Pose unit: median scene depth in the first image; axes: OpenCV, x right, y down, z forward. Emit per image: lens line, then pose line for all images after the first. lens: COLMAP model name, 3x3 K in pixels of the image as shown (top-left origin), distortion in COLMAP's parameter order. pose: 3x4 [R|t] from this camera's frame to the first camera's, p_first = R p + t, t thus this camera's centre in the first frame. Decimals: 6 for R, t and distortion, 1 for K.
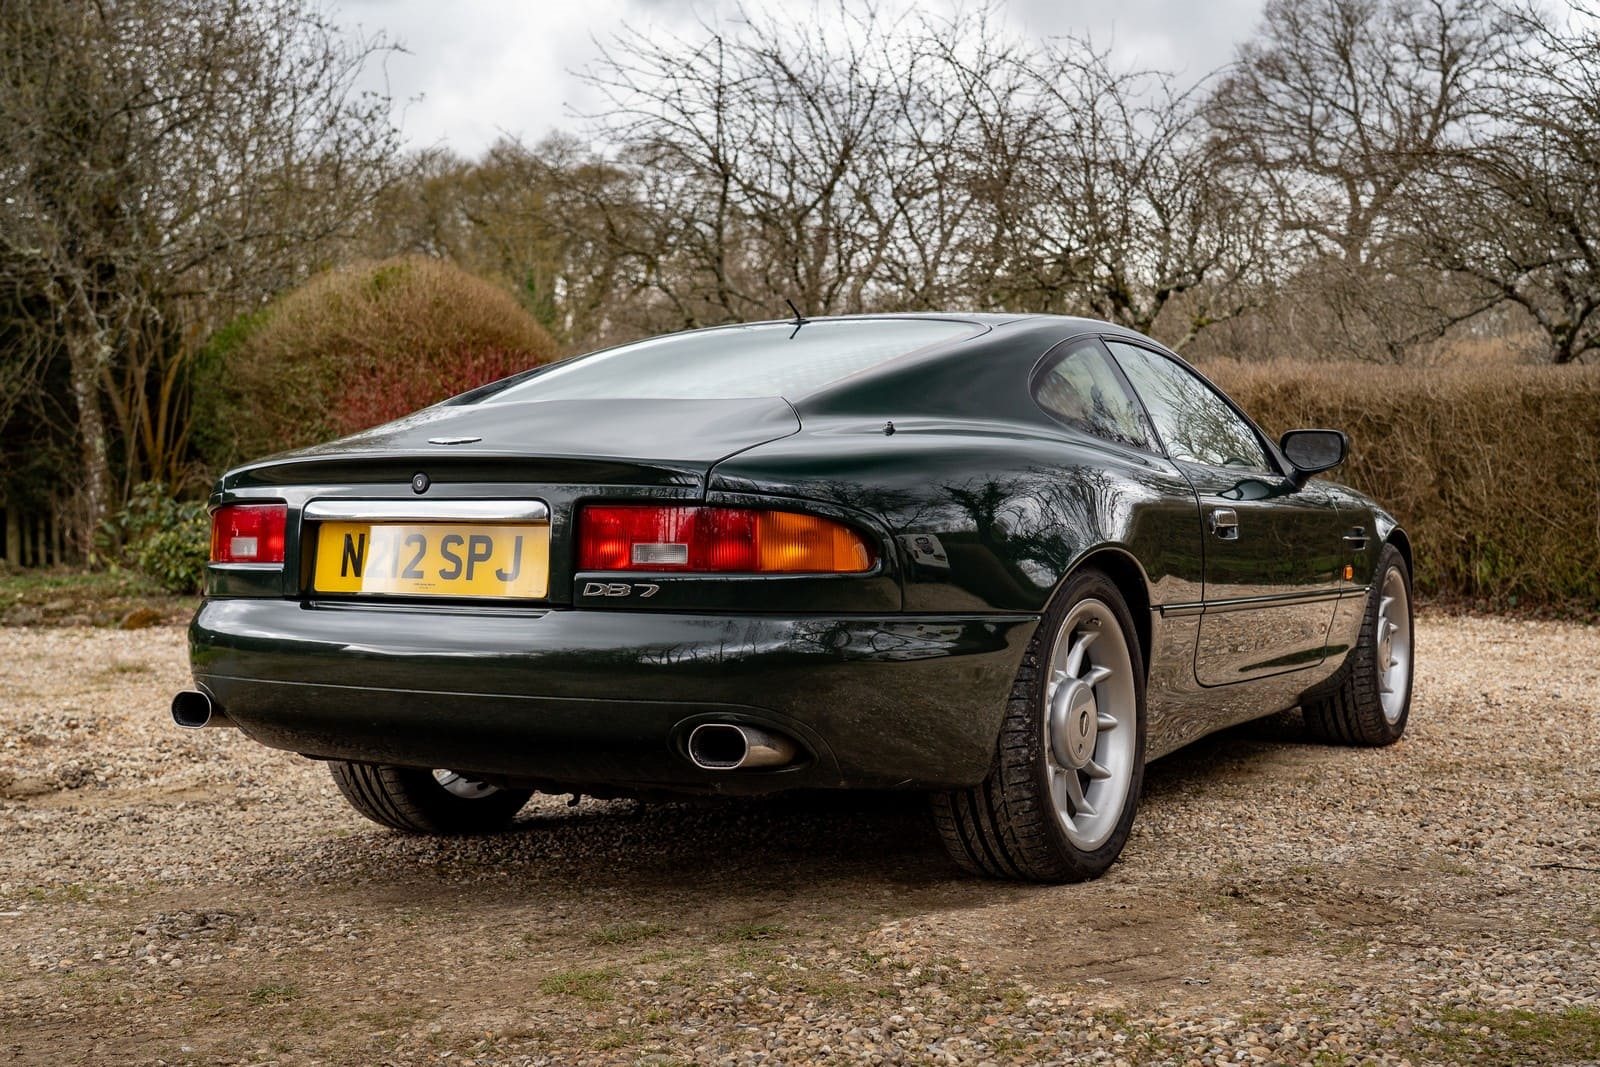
lens RADIAL K [[1976.3, 0, 800.0], [0, 1976.3, 533.5], [0, 0, 1]] dist [0.026569, 0.026245]
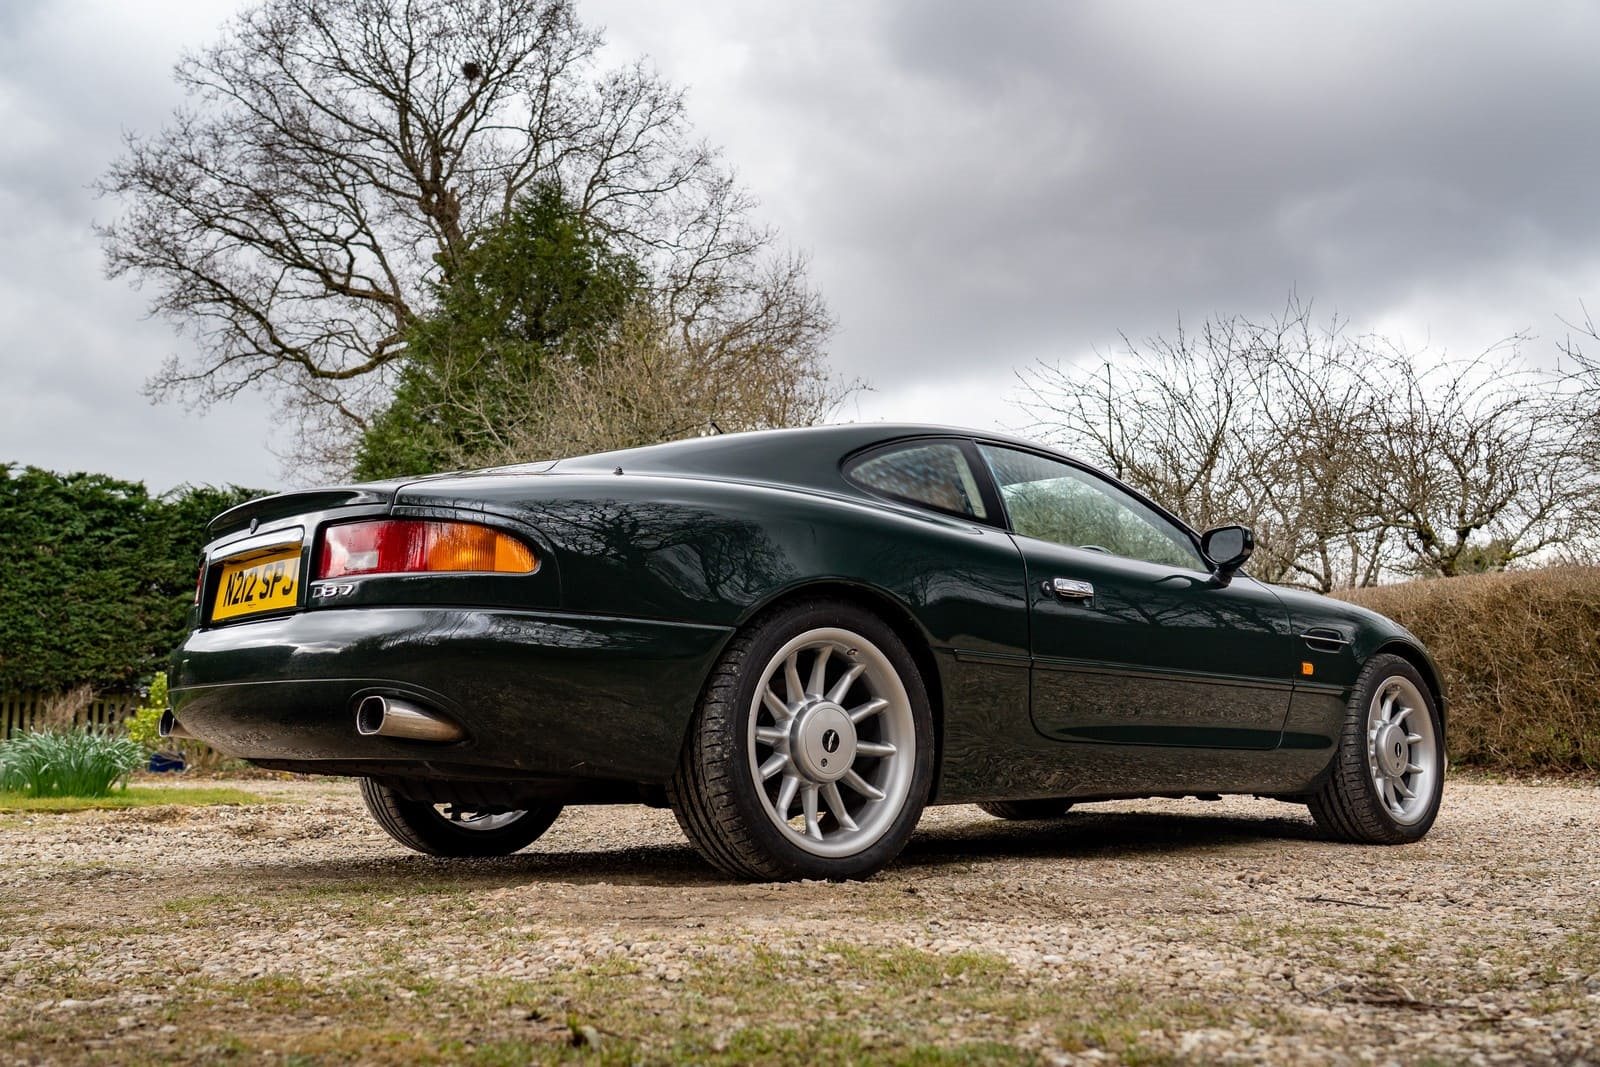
lens RADIAL K [[1446.9, 0, 803.4], [0, 1446.9, 497.9], [0, 0, 1]] dist [0.024981, 0.001537]
pose [[0.944497, -0.050160, -0.324668, 0.423425], [-0.011596, 0.982569, -0.185535, 0.119748], [0.328316, 0.179002, 0.927452, 0.228452]]
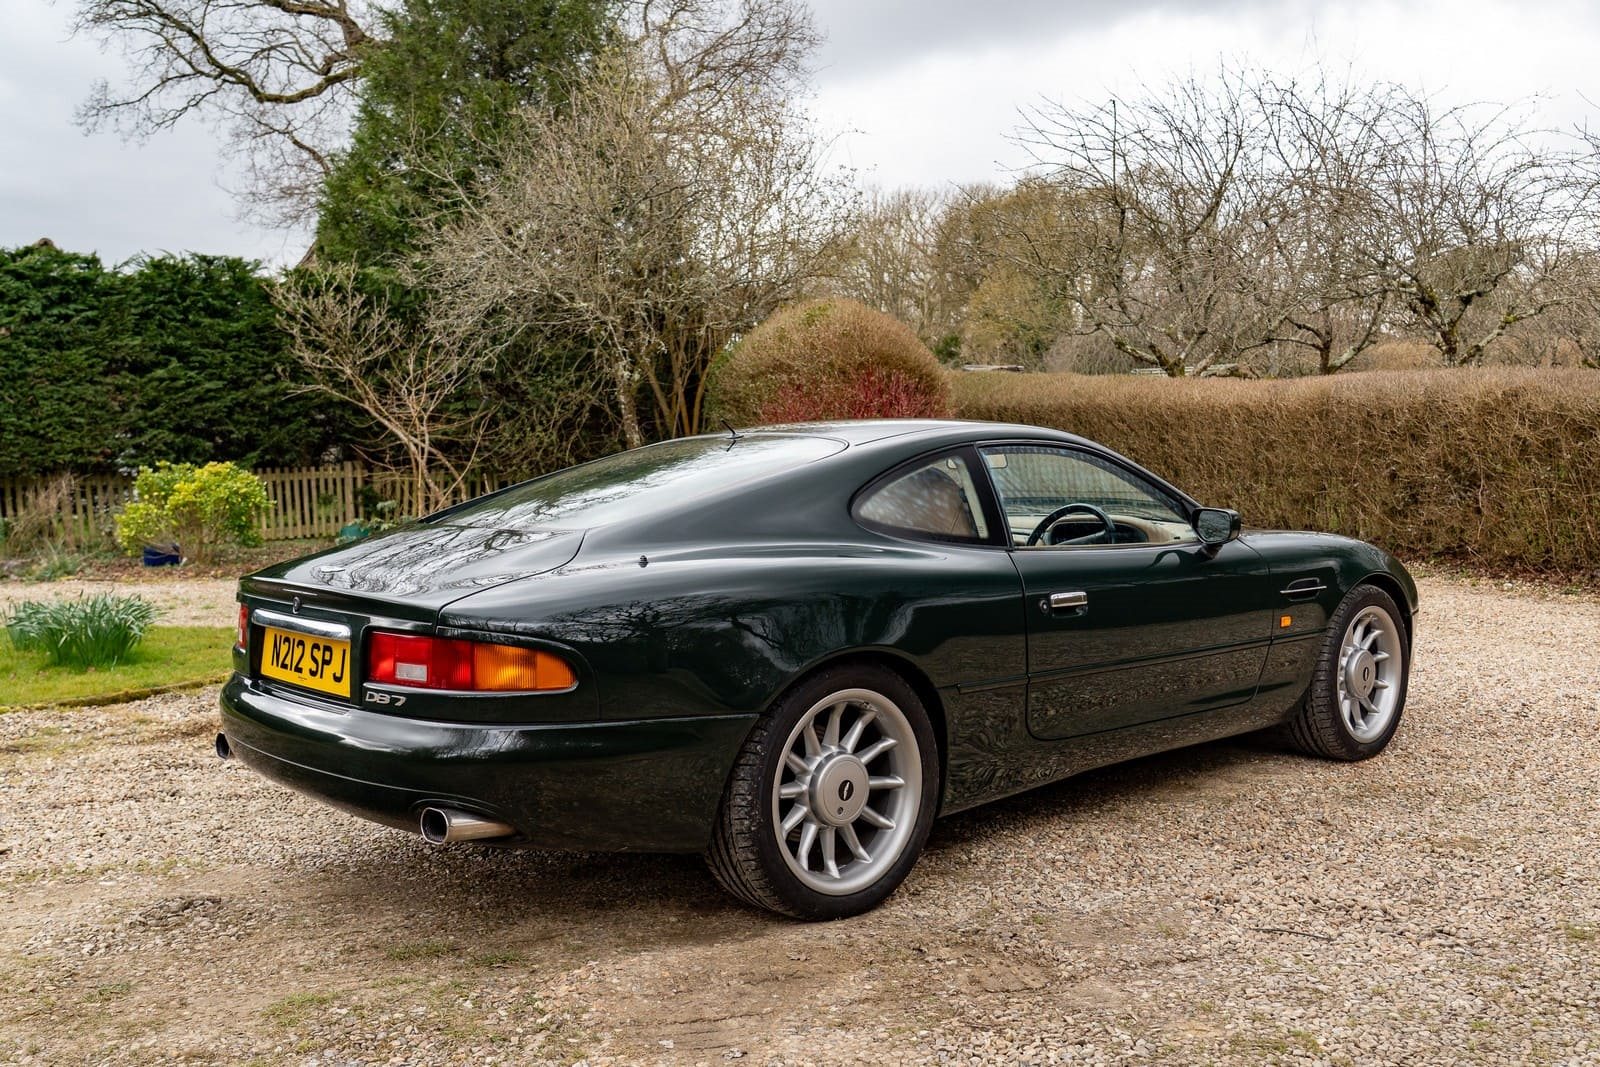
lens RADIAL K [[1500.5, 0, 841.6], [0, 1500.5, 530.3], [0, 0, 1]] dist [0.016213, 0.017928]
pose [[0.954474, 0.008076, -0.298186, 0.441356], [0.005325, 0.999013, 0.044102, -0.111879], [0.298247, -0.043682, 0.953489, 0.126591]]
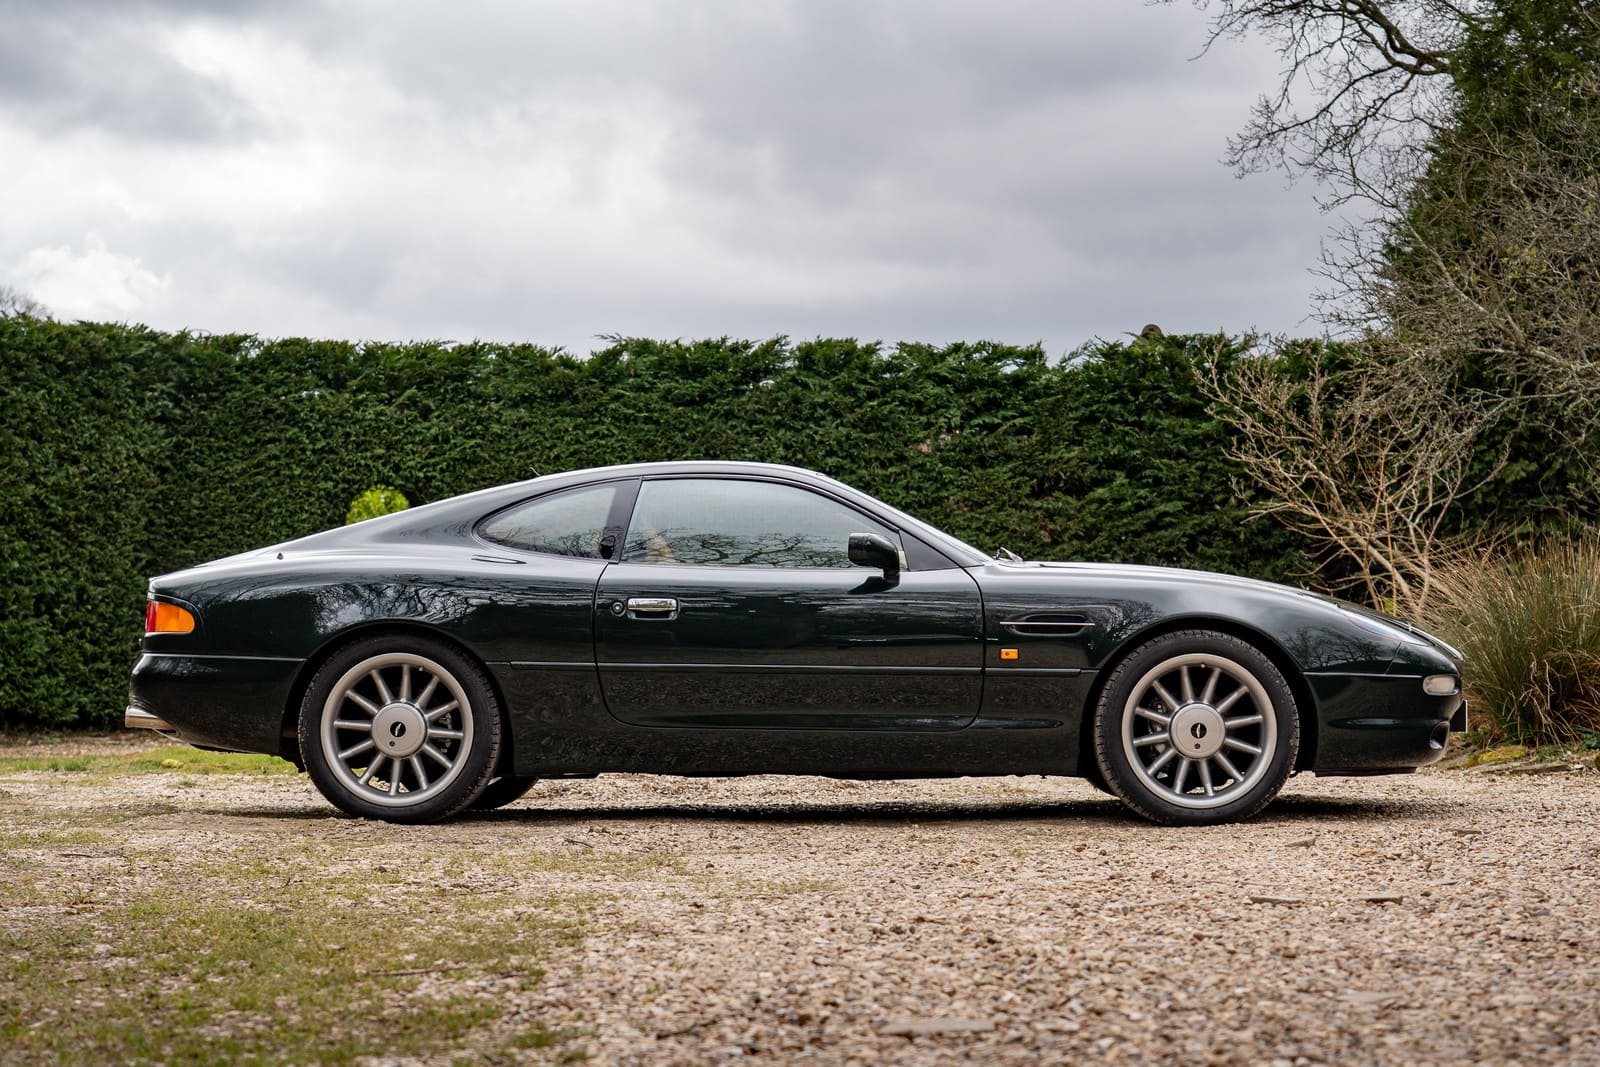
lens RADIAL K [[2822.5, 0, 800.0], [0, 2822.5, 533.5], [0, 0, 1]] dist [0.059800, 0.075266]
pose [[0.468169, -0.044154, -0.882535, 2.503315], [-0.010818, 0.998390, -0.055689, 0.064584], [0.883573, 0.035619, 0.466938, 0.209184]]
